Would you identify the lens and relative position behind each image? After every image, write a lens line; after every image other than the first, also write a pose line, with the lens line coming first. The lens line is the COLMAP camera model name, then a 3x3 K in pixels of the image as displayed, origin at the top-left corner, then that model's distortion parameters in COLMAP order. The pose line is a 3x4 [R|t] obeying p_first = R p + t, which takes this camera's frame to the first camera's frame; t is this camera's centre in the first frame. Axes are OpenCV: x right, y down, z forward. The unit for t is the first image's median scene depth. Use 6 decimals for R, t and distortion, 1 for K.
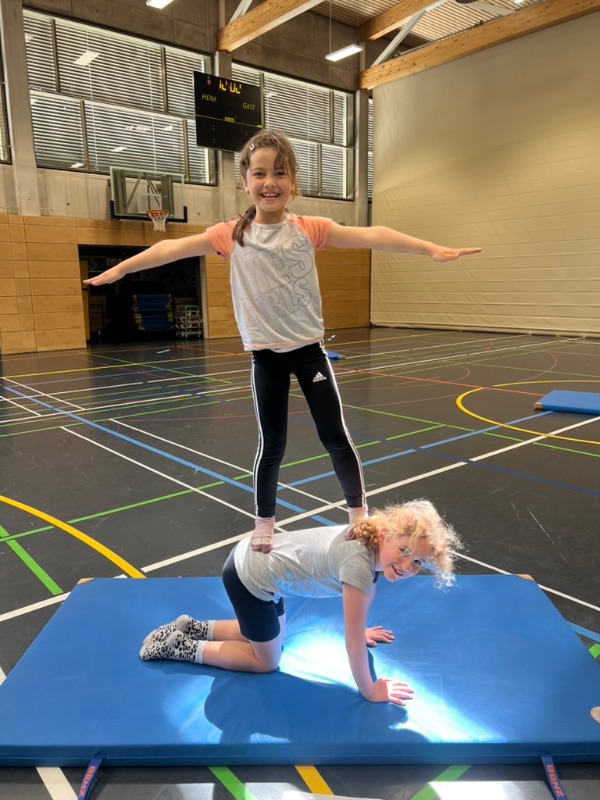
lens RADIAL K [[602.6, 0, 296.1], [0, 602.6, 417.8], [0, 0, 1]] dist [-0.001587, -0.003832]
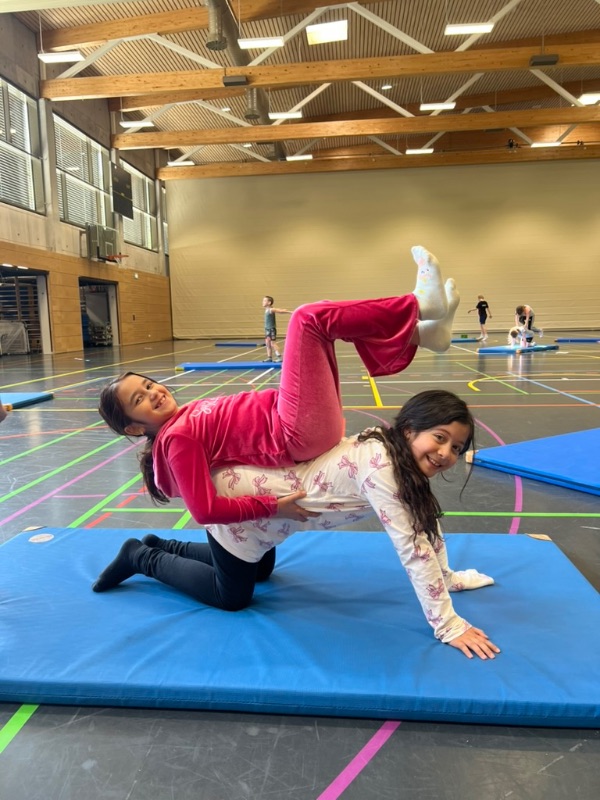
lens RADIAL K [[602.6, 0, 296.1], [0, 602.6, 417.8], [0, 0, 1]] dist [-0.001587, -0.003832]
pose [[0.708465, -0.112260, 0.696761, -0.912440], [0.157173, 0.987571, -0.000698, 0.104602], [-0.688022, 0.110006, 0.717303, -0.275126]]
